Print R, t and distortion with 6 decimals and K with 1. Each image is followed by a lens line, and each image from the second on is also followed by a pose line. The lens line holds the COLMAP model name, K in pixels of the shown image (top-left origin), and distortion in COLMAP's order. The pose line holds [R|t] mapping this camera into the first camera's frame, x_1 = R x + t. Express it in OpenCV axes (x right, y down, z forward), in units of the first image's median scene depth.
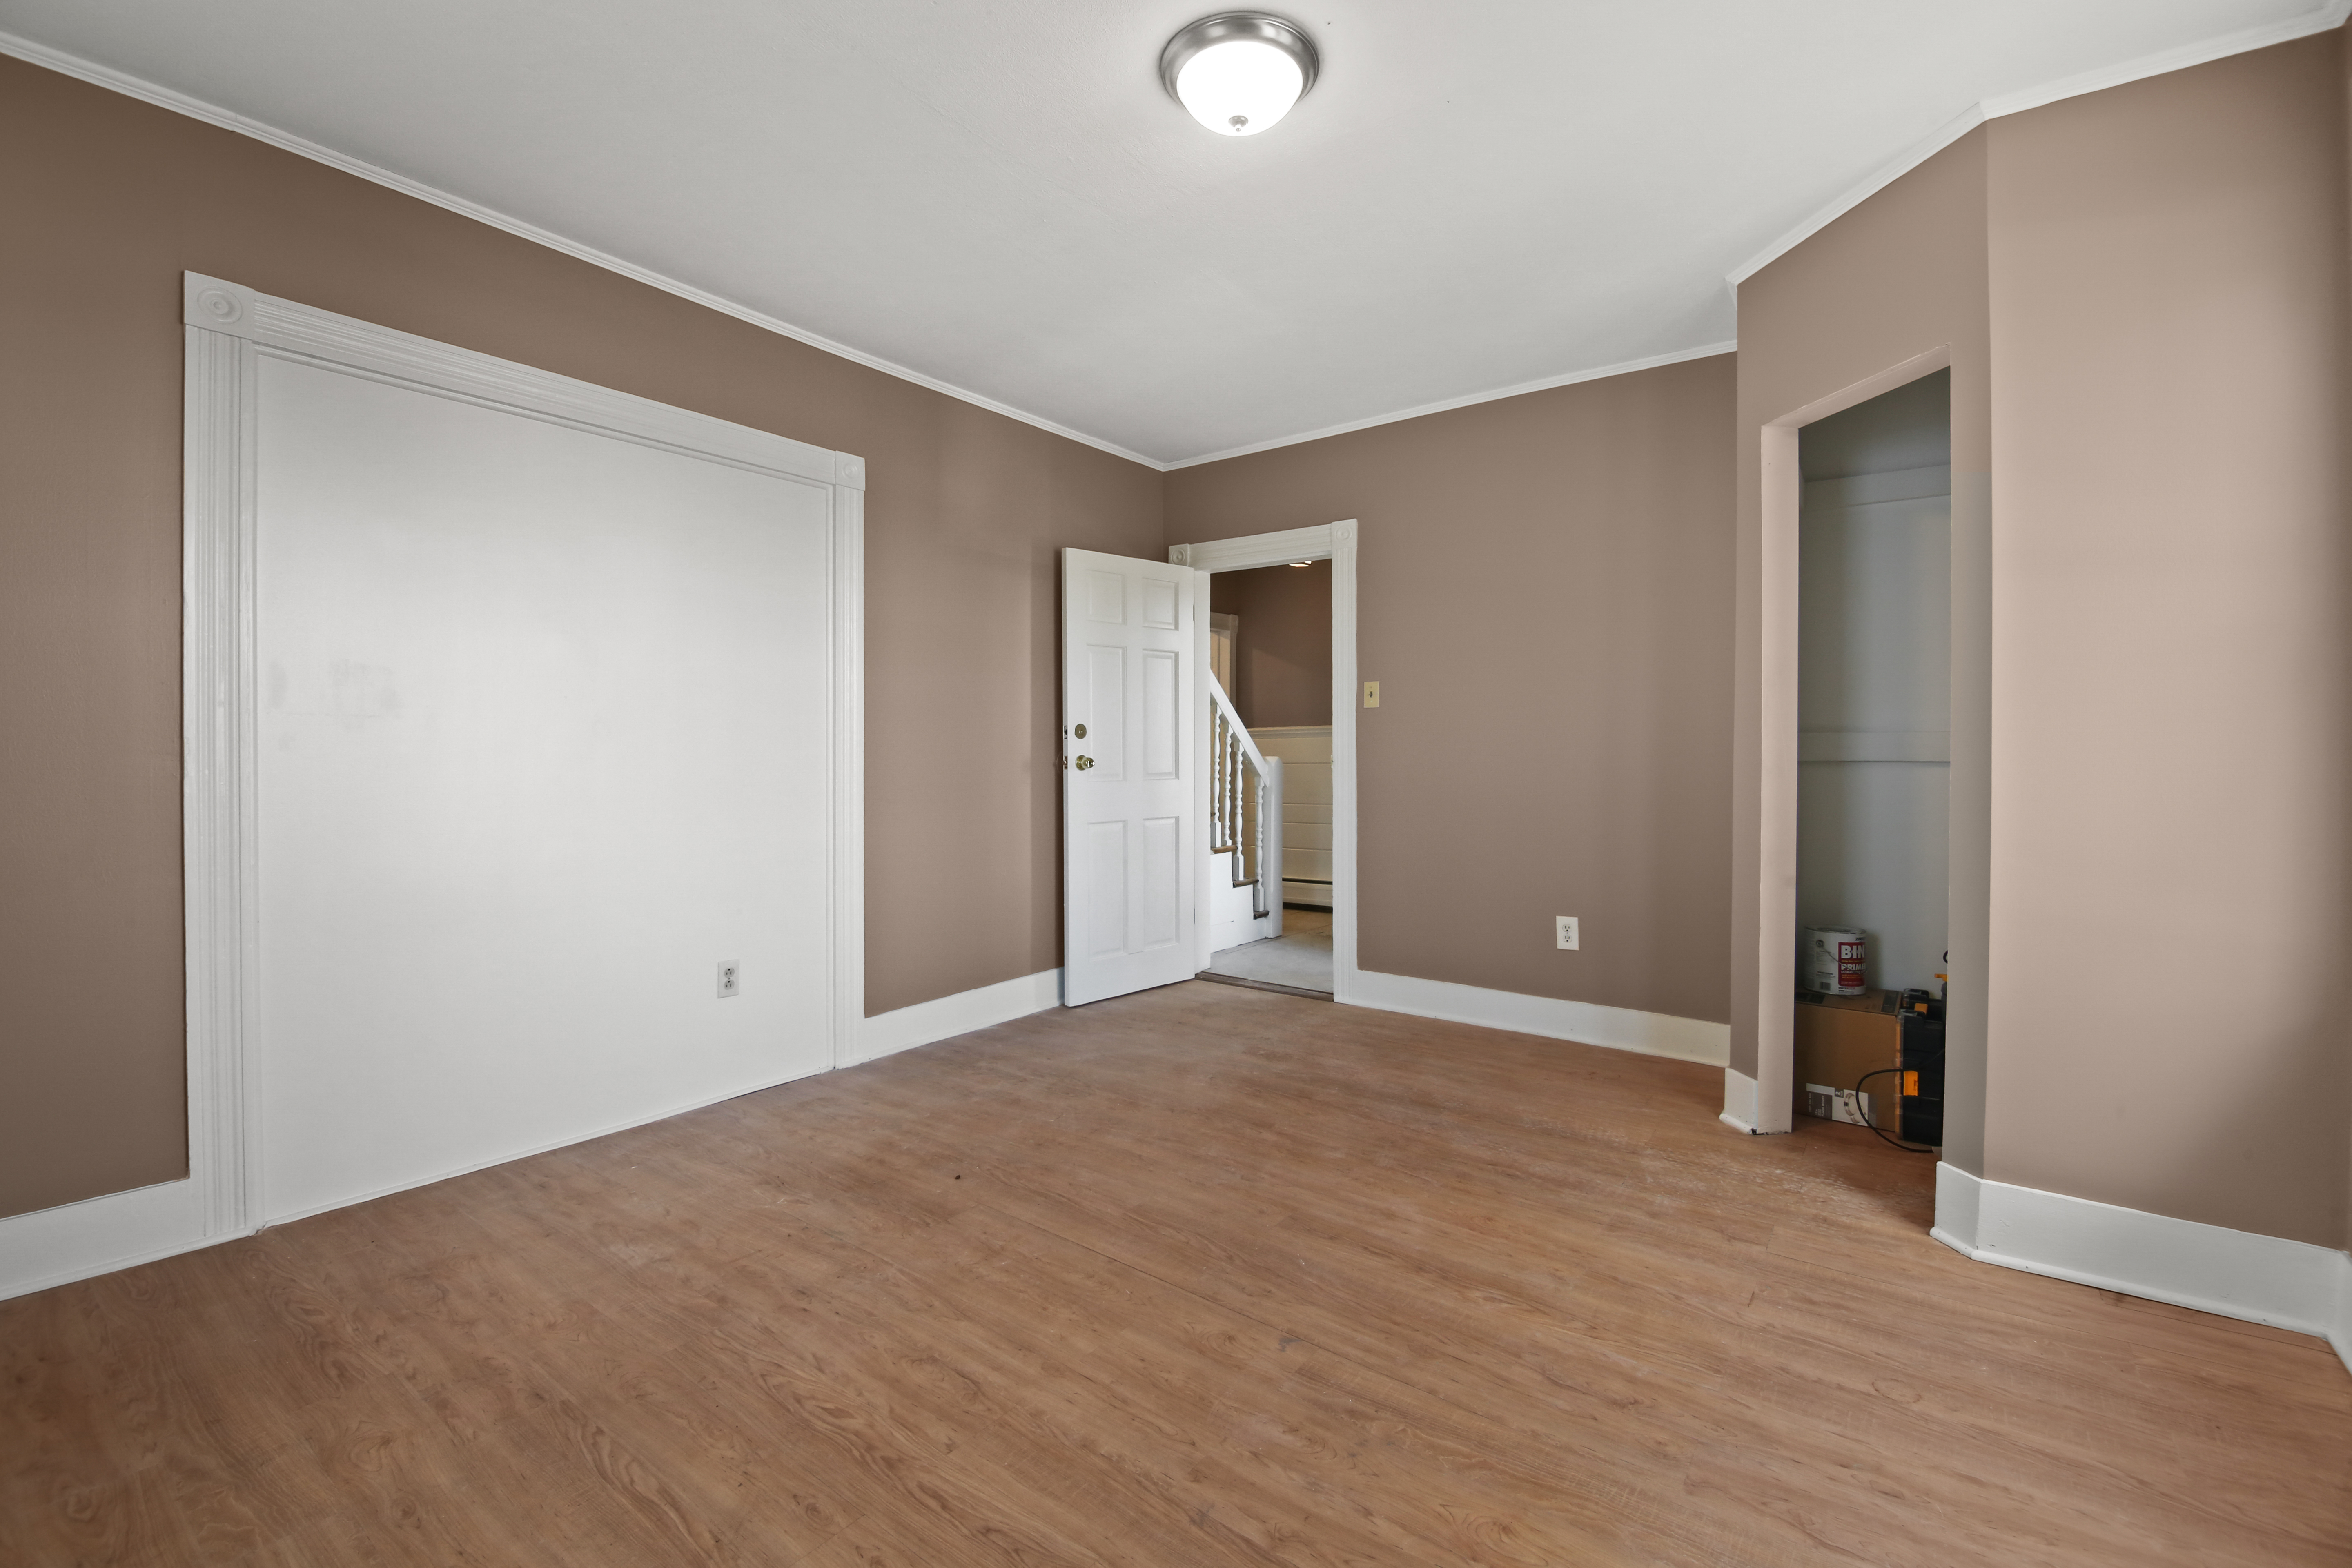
lens RADIAL K [[1024.5, 0, 1171.9], [0, 1024.5, 771.0], [0, 0, 1]] dist [-0.001120, -0.000161]
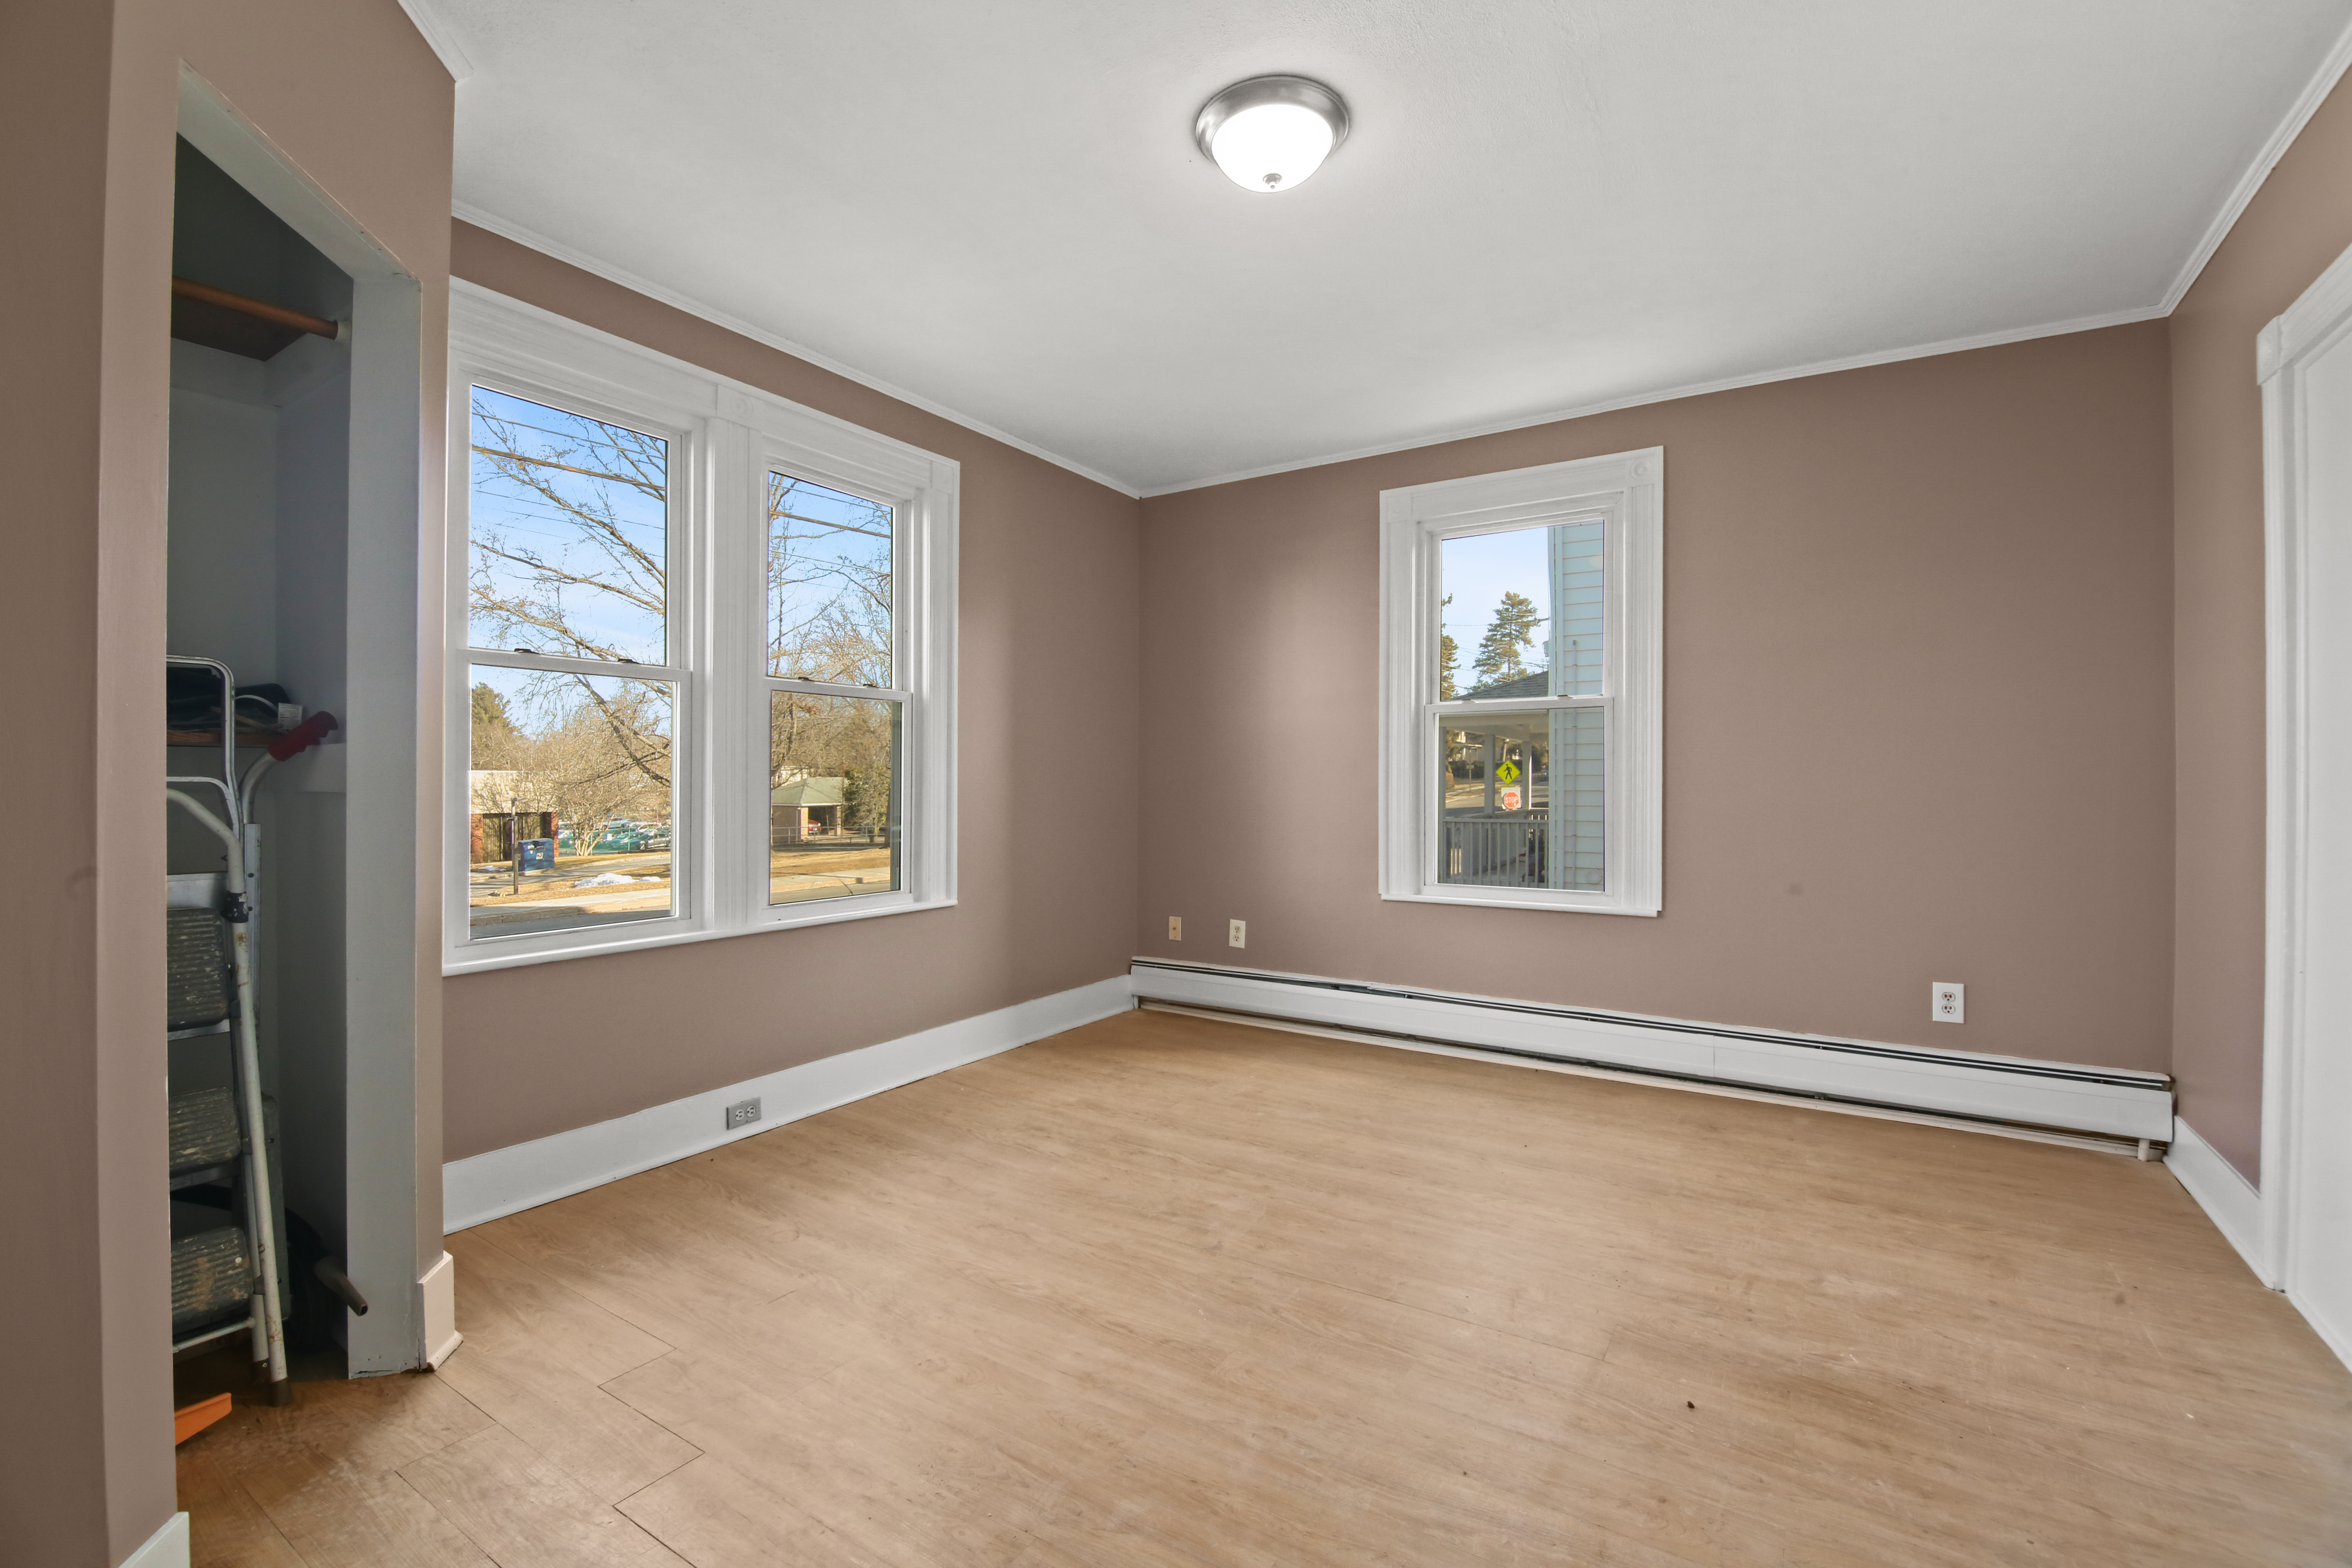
lens RADIAL K [[1024.5, 0, 1180.1], [0, 1024.5, 779.5], [0, 0, 1]] dist [-0.001120, -0.000161]
pose [[-0.996894, -0.008753, -0.078271, 0.233565], [-0.009843, 0.999860, 0.013555, -0.037360], [0.078141, 0.014284, -0.996840, 2.011967]]
